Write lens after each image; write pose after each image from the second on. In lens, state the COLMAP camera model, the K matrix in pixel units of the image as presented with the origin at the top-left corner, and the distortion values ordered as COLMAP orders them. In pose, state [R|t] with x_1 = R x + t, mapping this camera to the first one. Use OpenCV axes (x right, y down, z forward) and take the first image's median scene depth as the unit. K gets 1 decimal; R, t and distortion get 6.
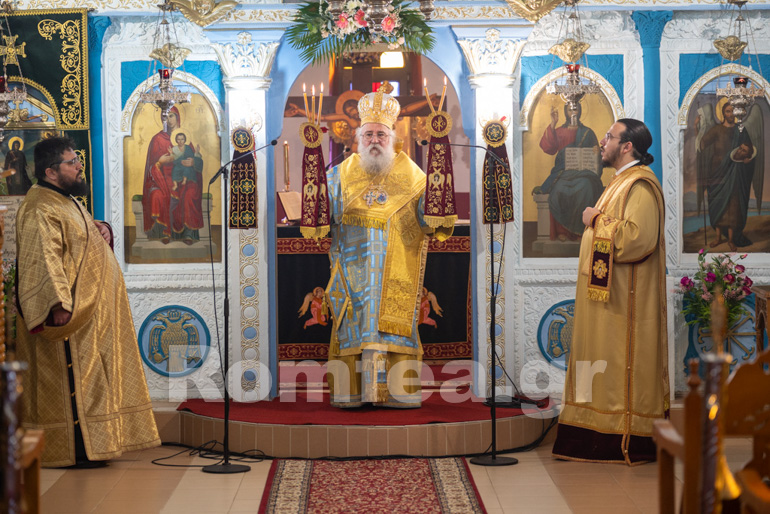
lens RADIAL K [[1770.7, 0, 383.6], [0, 1770.7, 255.5], [0, 0, 1]] dist [-0.029110, 0.000000]
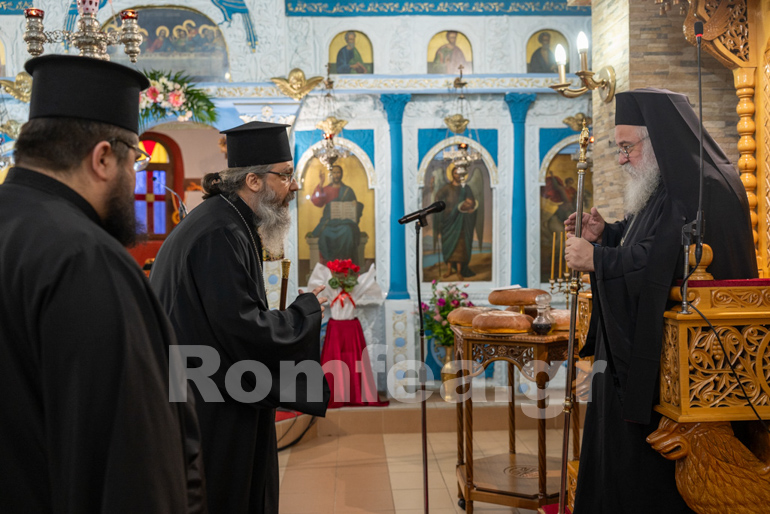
lens RADIAL K [[780.0, 0, 387.1], [0, 780.0, 258.3], [0, 0, 1]] dist [-0.000458, 0.000000]
pose [[0.998540, -0.007362, 0.053514, 0.113883], [0.008199, 0.999847, -0.015444, -0.010572], [-0.053392, 0.015860, 0.998448, 0.433695]]
